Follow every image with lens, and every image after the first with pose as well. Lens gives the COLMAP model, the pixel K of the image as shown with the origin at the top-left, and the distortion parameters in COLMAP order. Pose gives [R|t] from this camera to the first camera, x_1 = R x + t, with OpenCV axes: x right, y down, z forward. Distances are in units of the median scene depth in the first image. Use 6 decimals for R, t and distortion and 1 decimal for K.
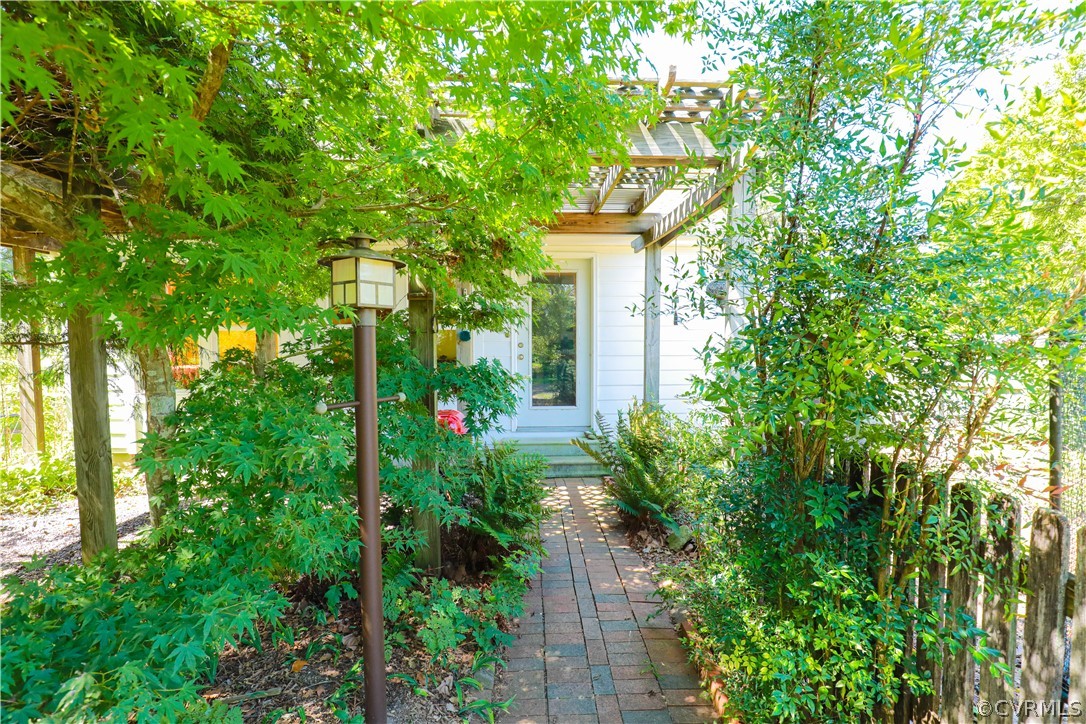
lens RADIAL K [[510.7, 0, 543.0], [0, 510.7, 362.0], [0, 0, 1]] dist [-0.023700, 0.000374]
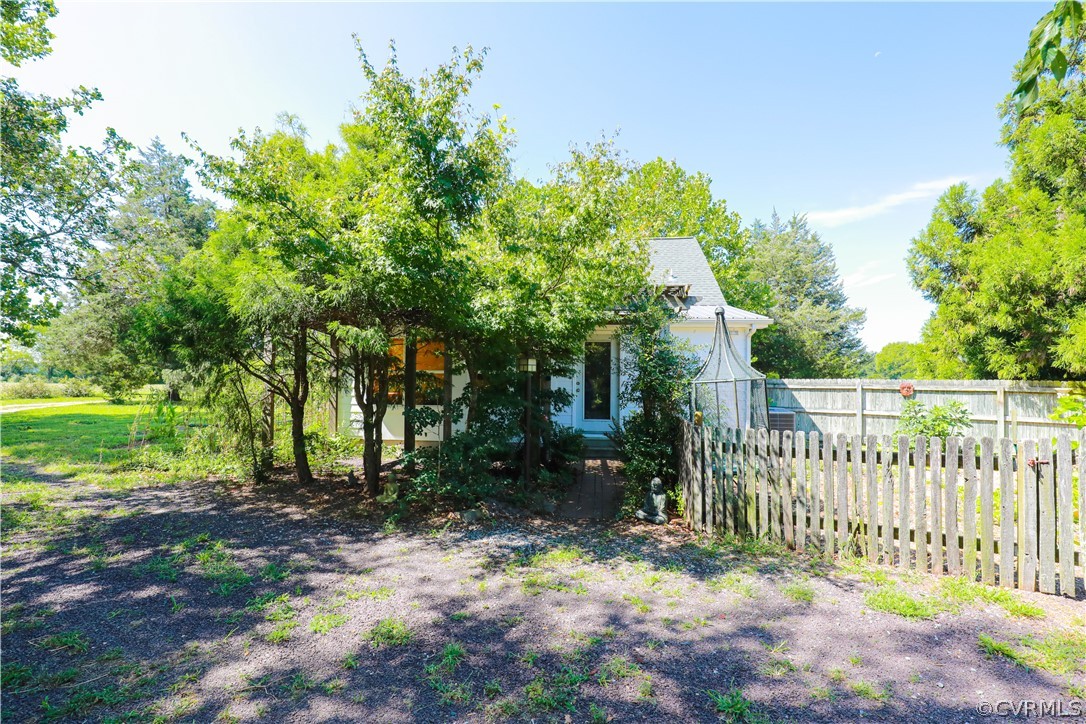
lens RADIAL K [[510.7, 0, 543.0], [0, 510.7, 362.0], [0, 0, 1]] dist [-0.023700, 0.000374]
pose [[0.991580, 0.005797, -0.129368, 0.127210], [-0.015629, 0.997052, -0.075117, 0.054848], [0.128551, 0.076506, 0.988747, -1.479191]]
